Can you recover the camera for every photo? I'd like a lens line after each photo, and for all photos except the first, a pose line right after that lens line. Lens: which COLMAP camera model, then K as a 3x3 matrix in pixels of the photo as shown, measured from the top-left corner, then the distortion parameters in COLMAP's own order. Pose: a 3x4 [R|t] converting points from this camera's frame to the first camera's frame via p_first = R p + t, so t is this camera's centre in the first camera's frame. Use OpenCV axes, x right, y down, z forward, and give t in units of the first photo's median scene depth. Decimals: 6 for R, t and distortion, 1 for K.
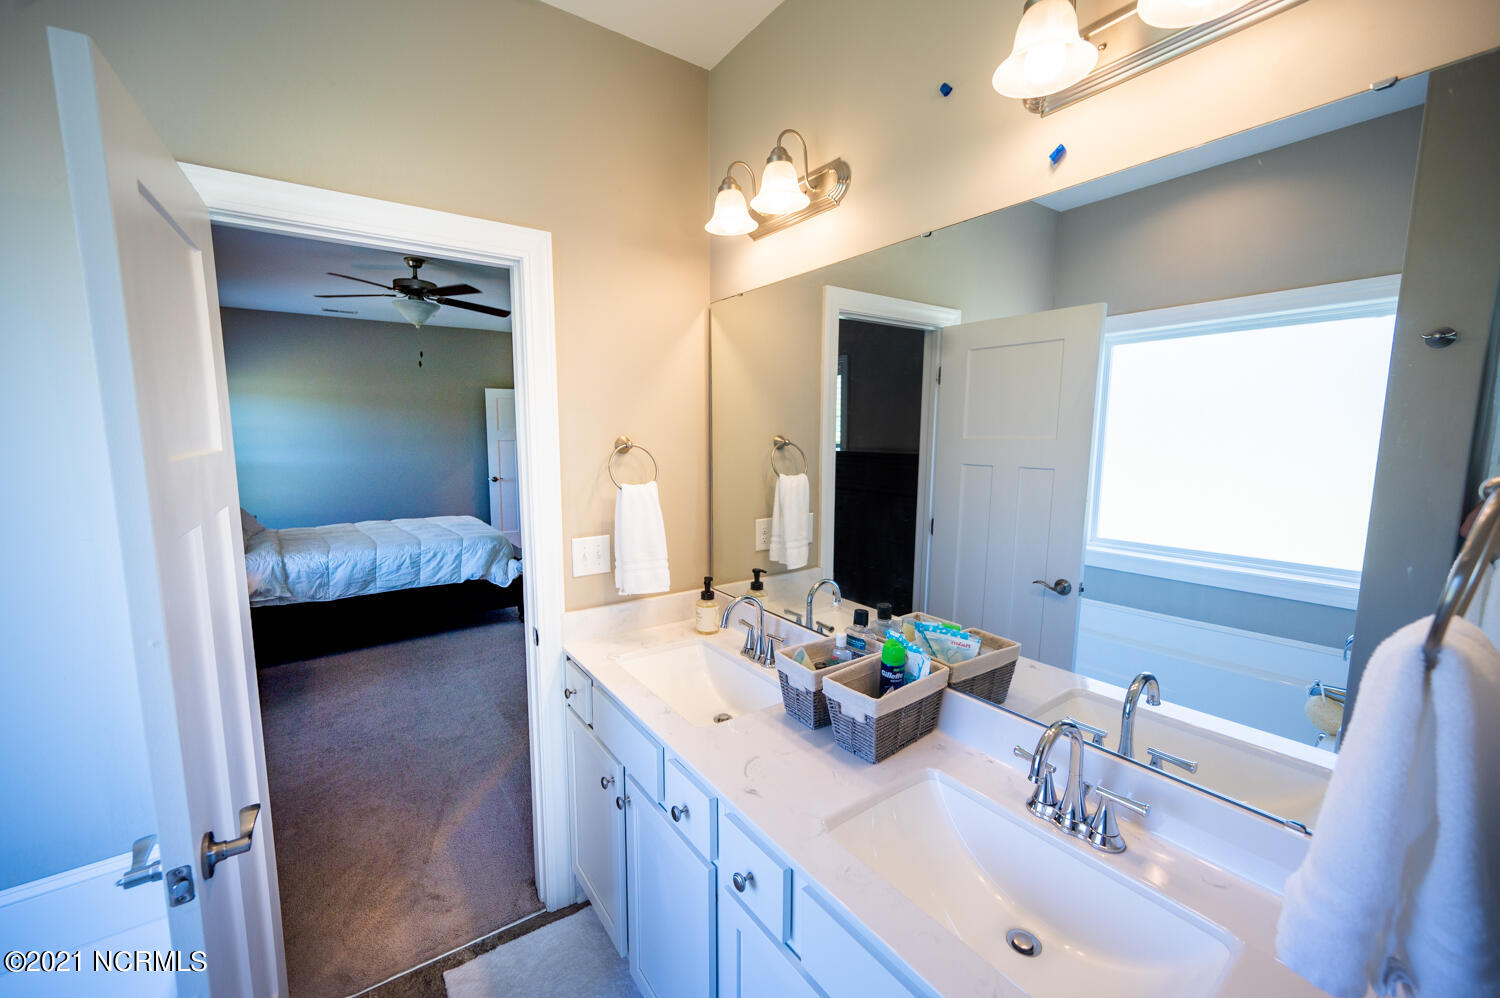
lens RADIAL K [[567.0, 0, 752.2], [0, 567.0, 531.7], [0, 0, 1]] dist [0.001014, 0.000025]
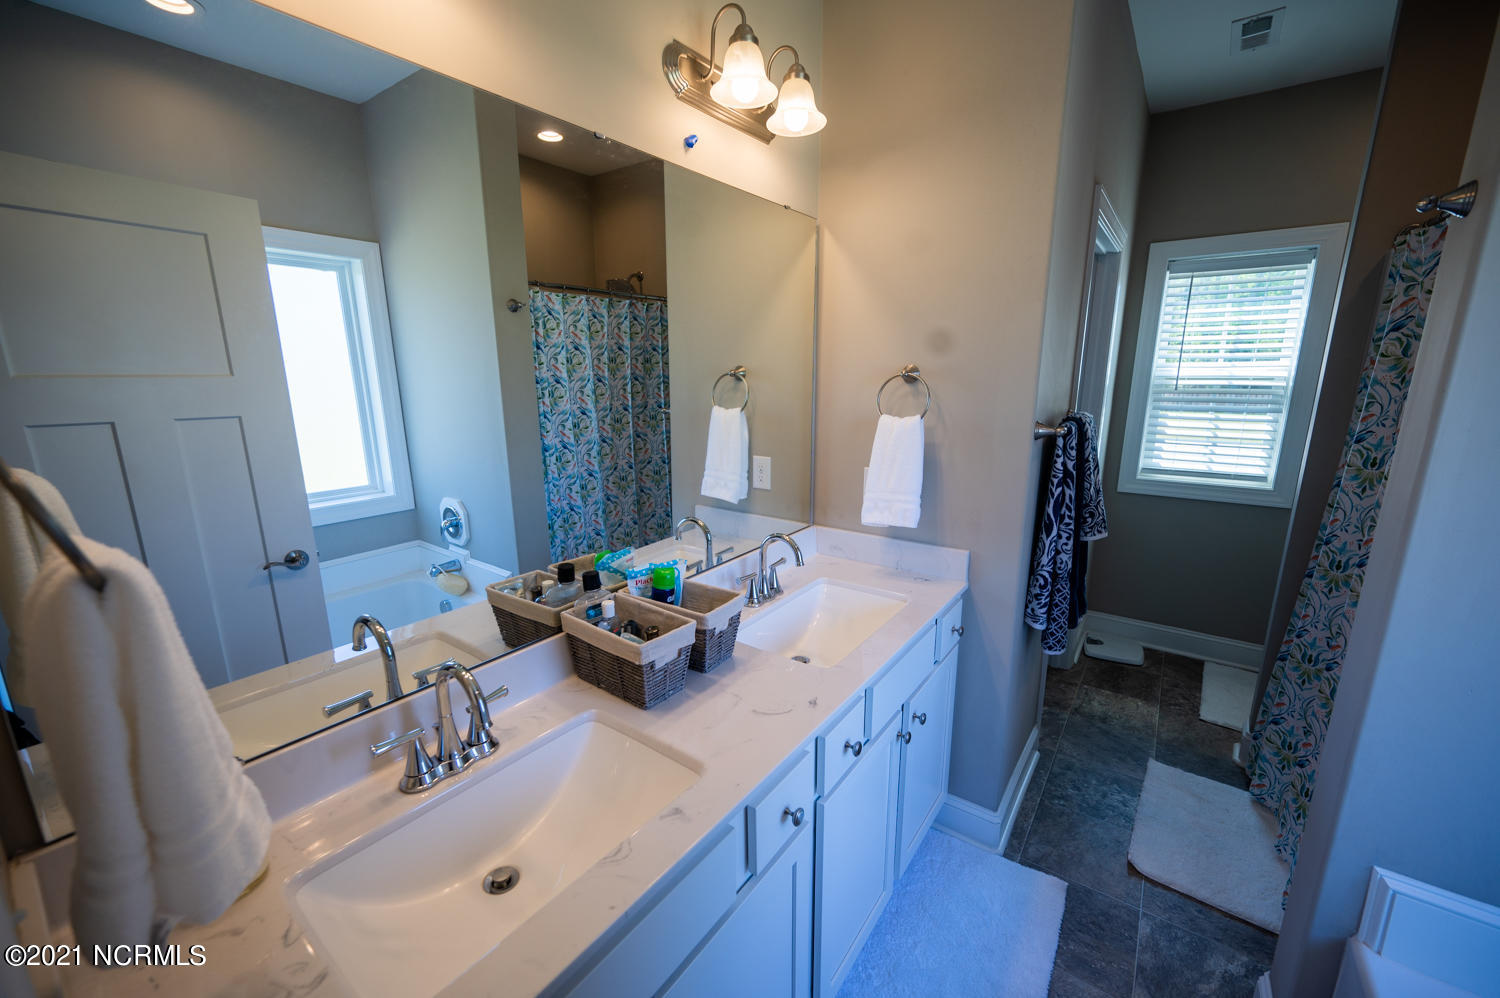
lens RADIAL K [[591.3, 0, 751.8], [0, 591.3, 497.2], [0, 0, 1]] dist [0.002749, -0.000132]
pose [[-0.311433, -0.198182, 0.929373, -0.517141], [0.171375, 0.950262, 0.260064, -0.117603], [-0.934687, 0.240263, -0.261980, 0.743686]]
